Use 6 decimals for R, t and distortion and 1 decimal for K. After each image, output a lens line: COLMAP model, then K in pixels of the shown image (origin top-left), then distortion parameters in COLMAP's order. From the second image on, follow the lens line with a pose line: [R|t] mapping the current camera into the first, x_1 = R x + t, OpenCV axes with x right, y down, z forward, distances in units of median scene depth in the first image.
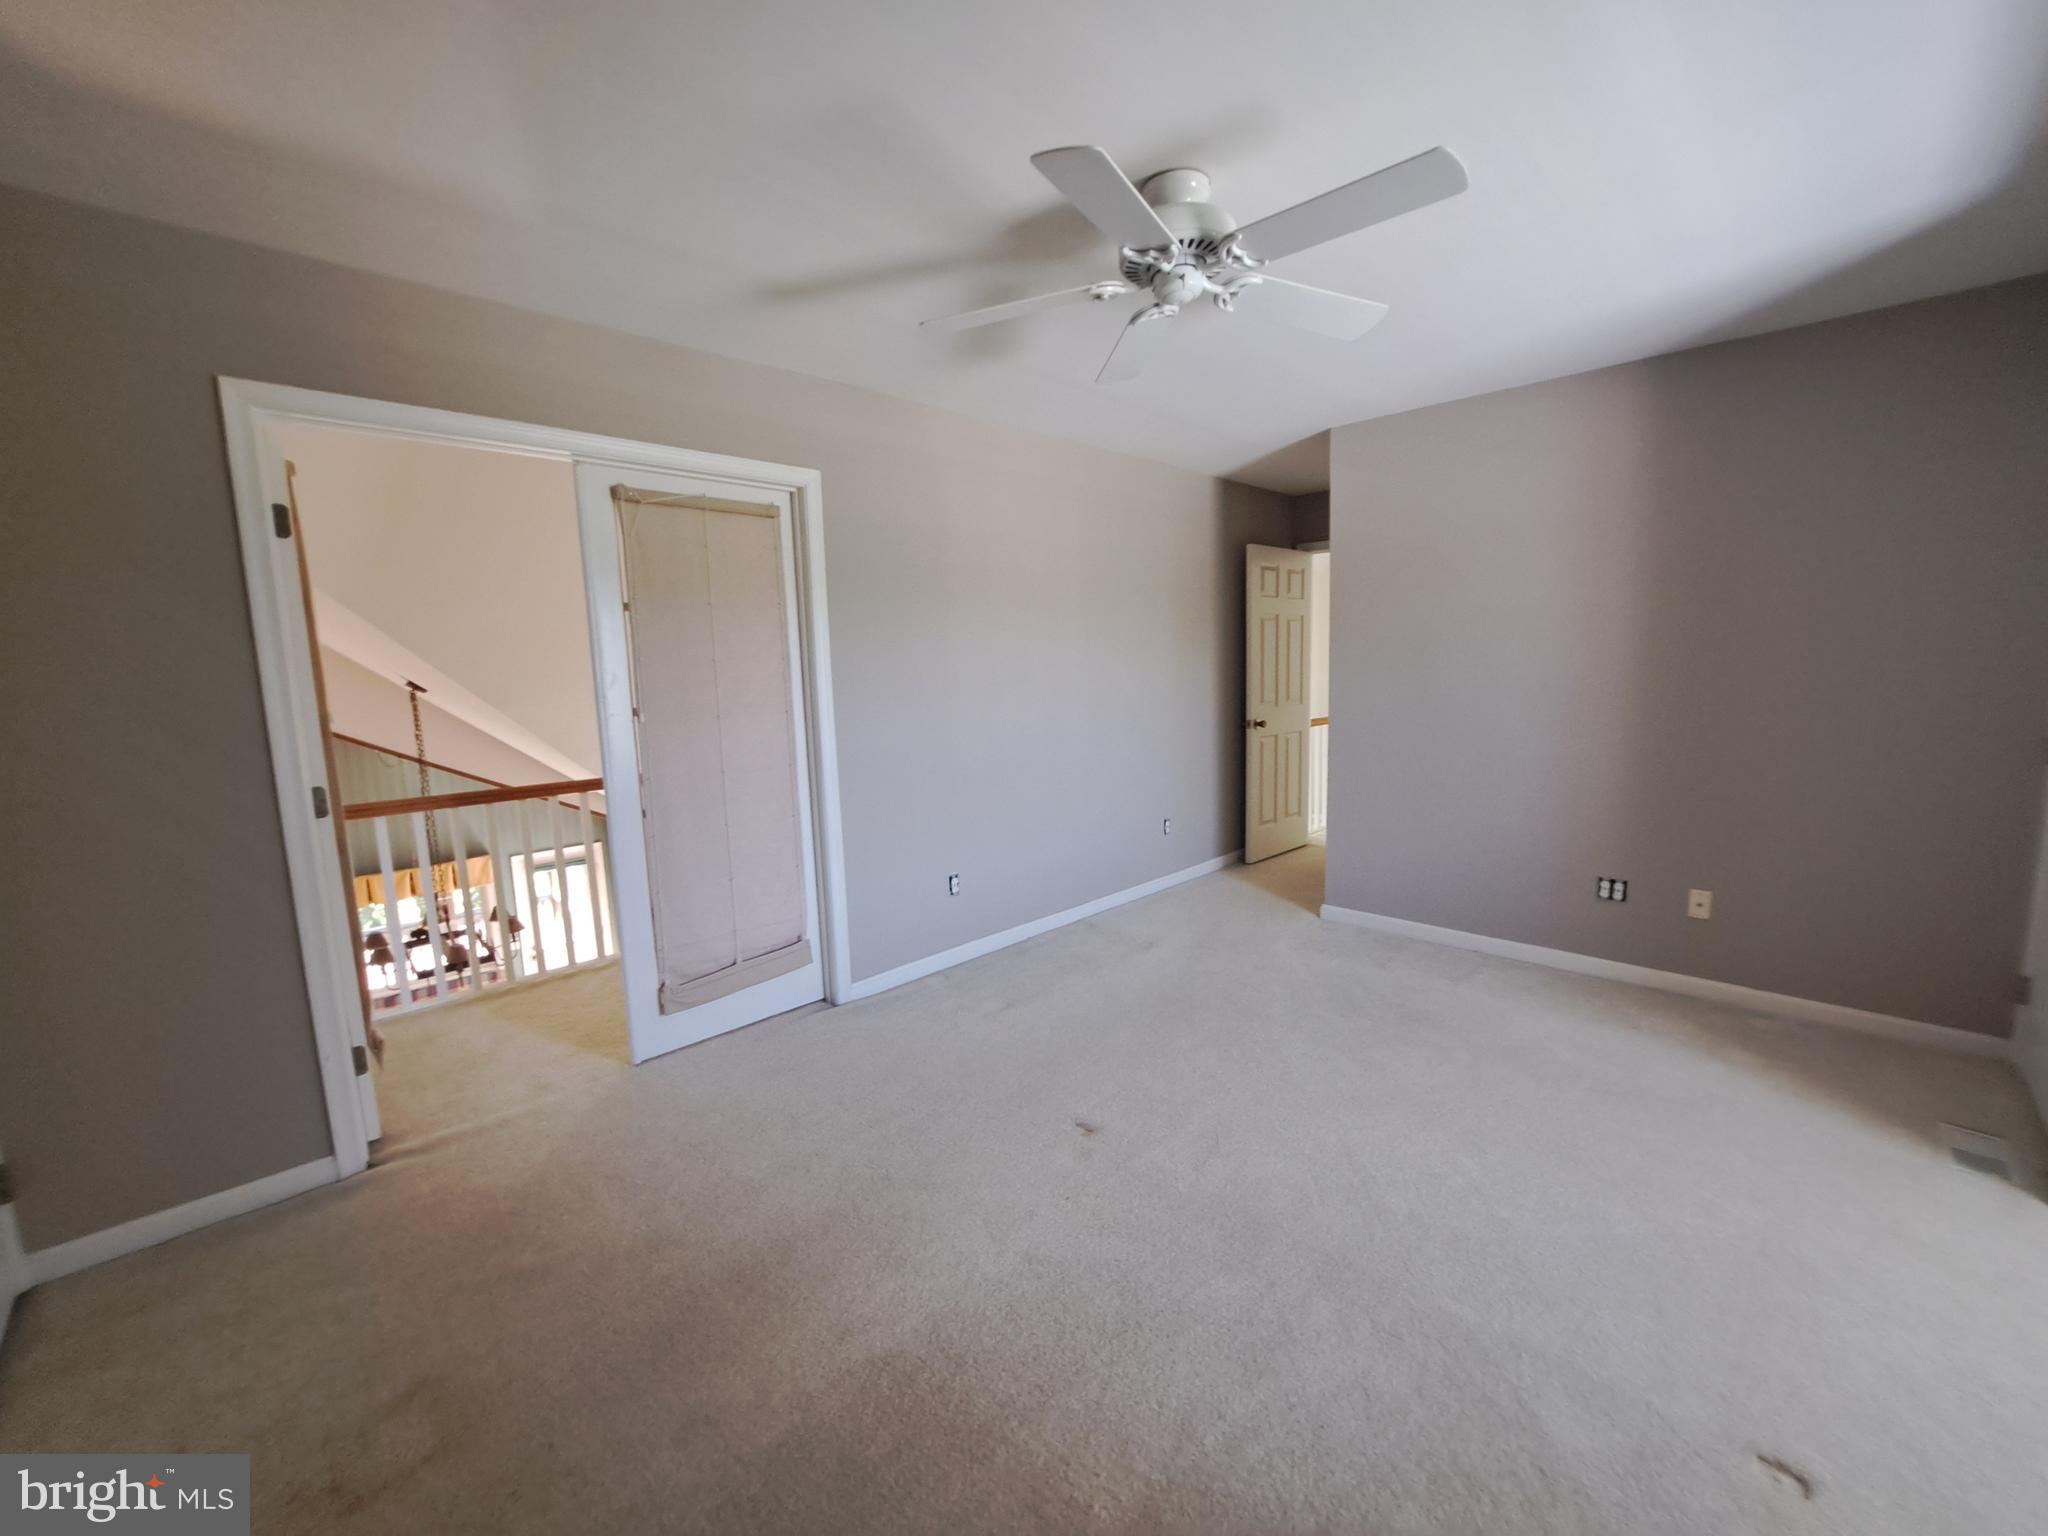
lens RADIAL K [[814.1, 0, 1024.0], [0, 814.1, 768.0], [0, 0, 1]] dist [0.000086, 0.000043]
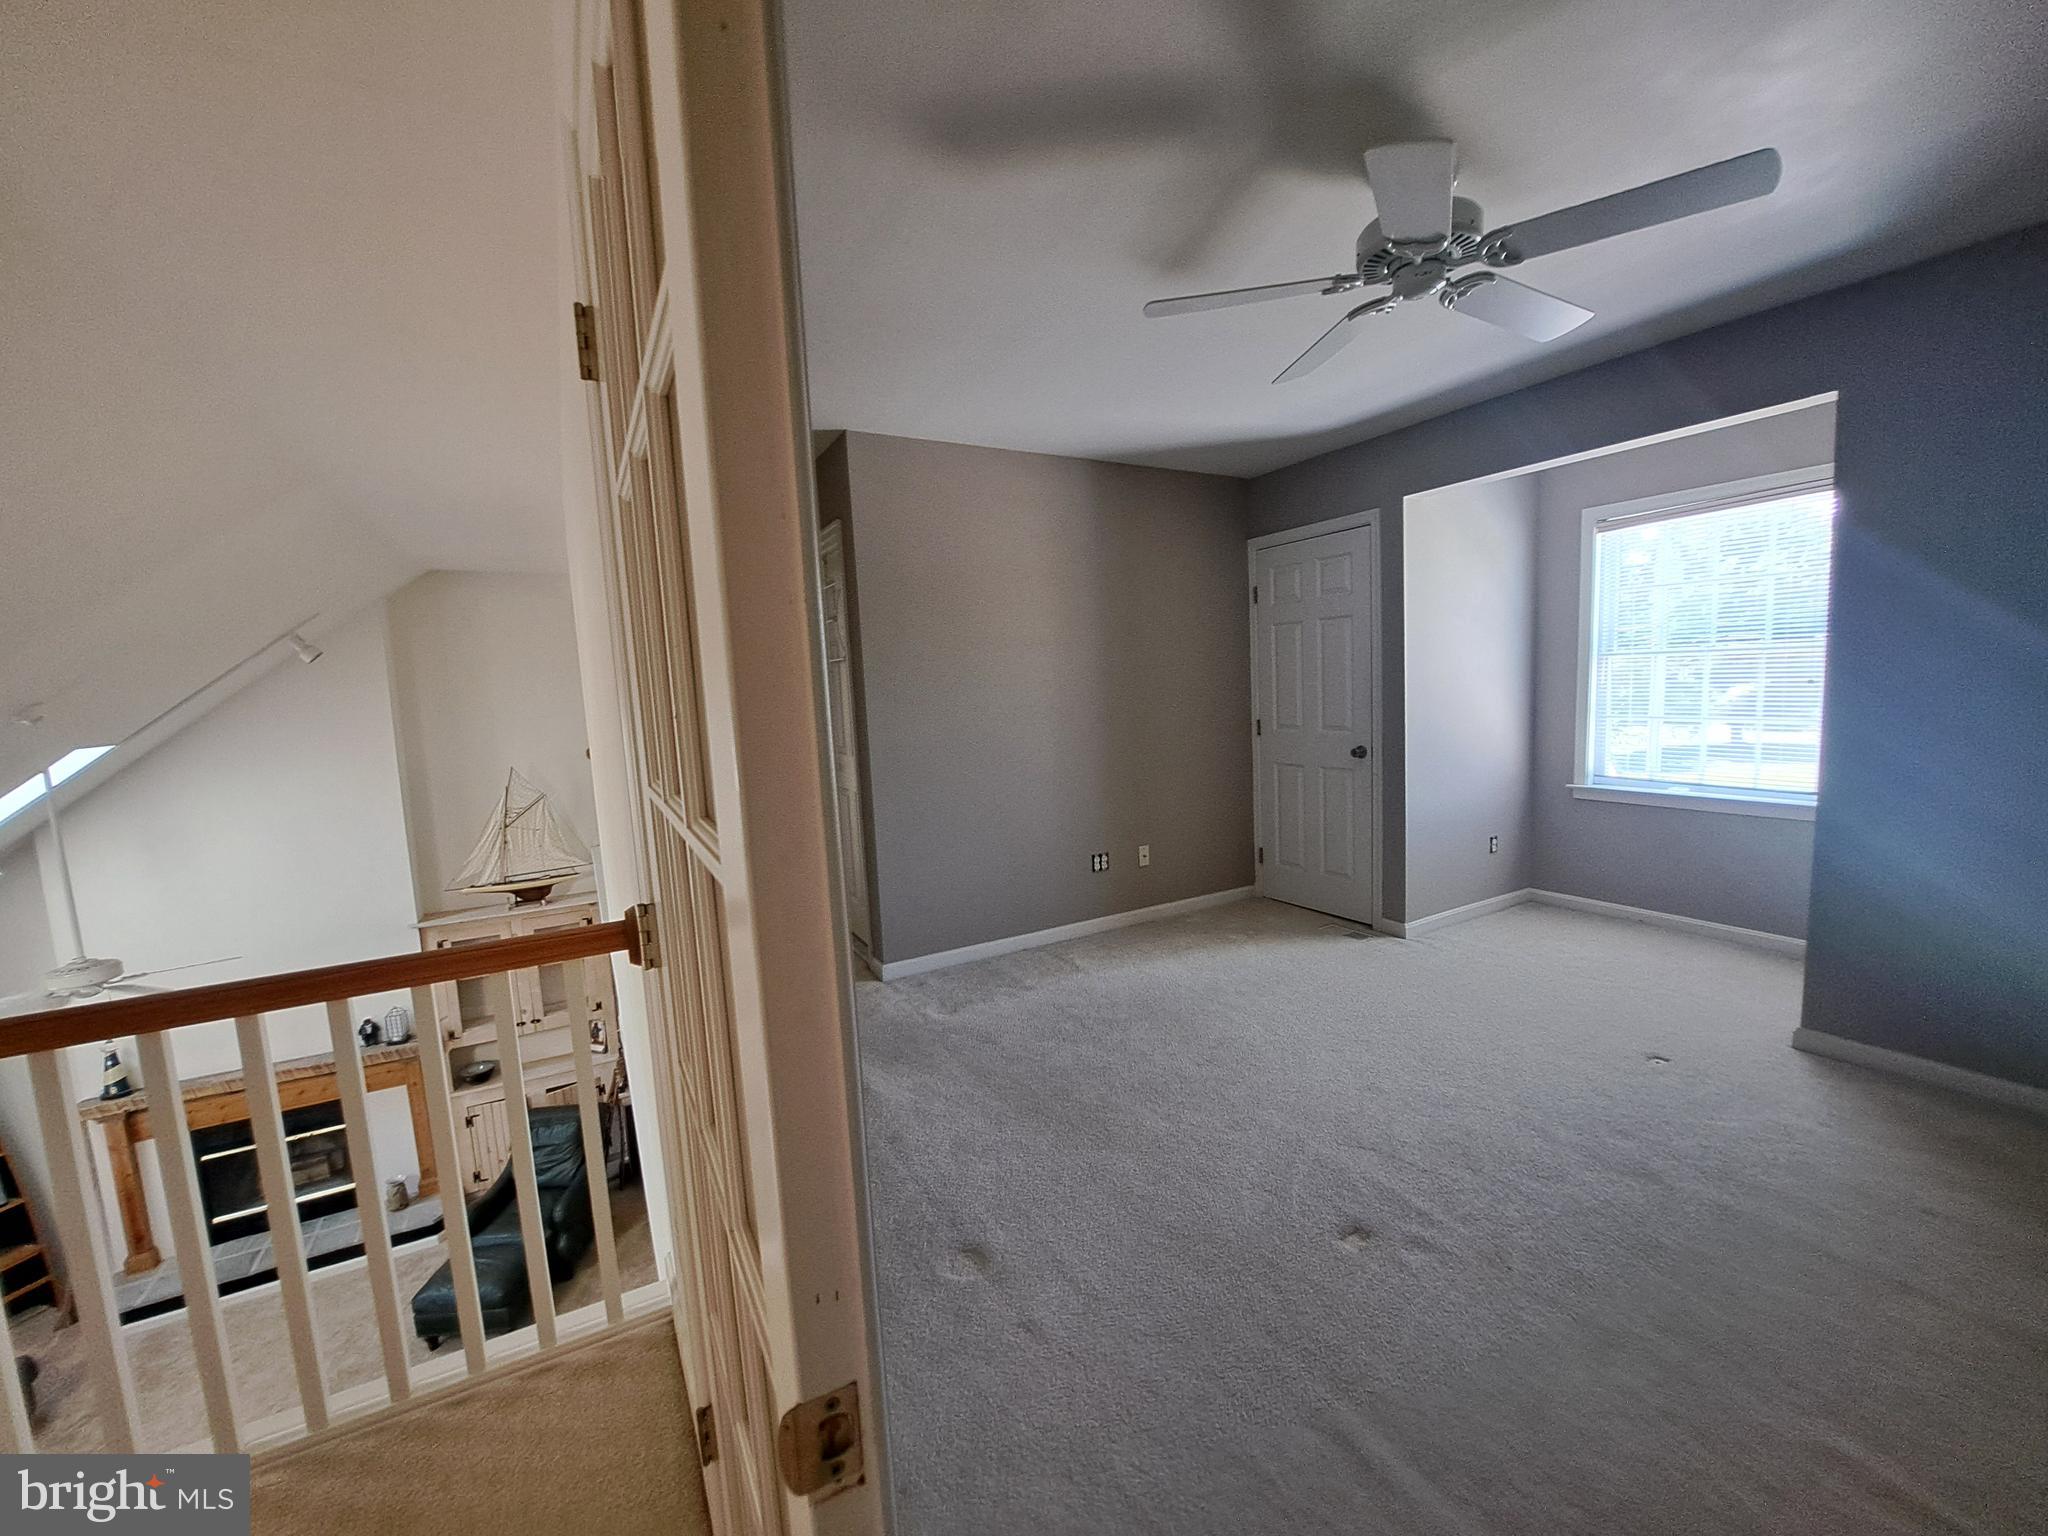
lens RADIAL K [[819.6, 0, 1024.0], [0, 819.6, 768.0], [0, 0, 1]] dist [-0.019770, 0.000103]
pose [[0.263522, -0.078209, 0.961478, -0.537496], [0.162953, 0.985993, 0.035541, -0.061618], [-0.950790, 0.147310, 0.272576, 0.754958]]
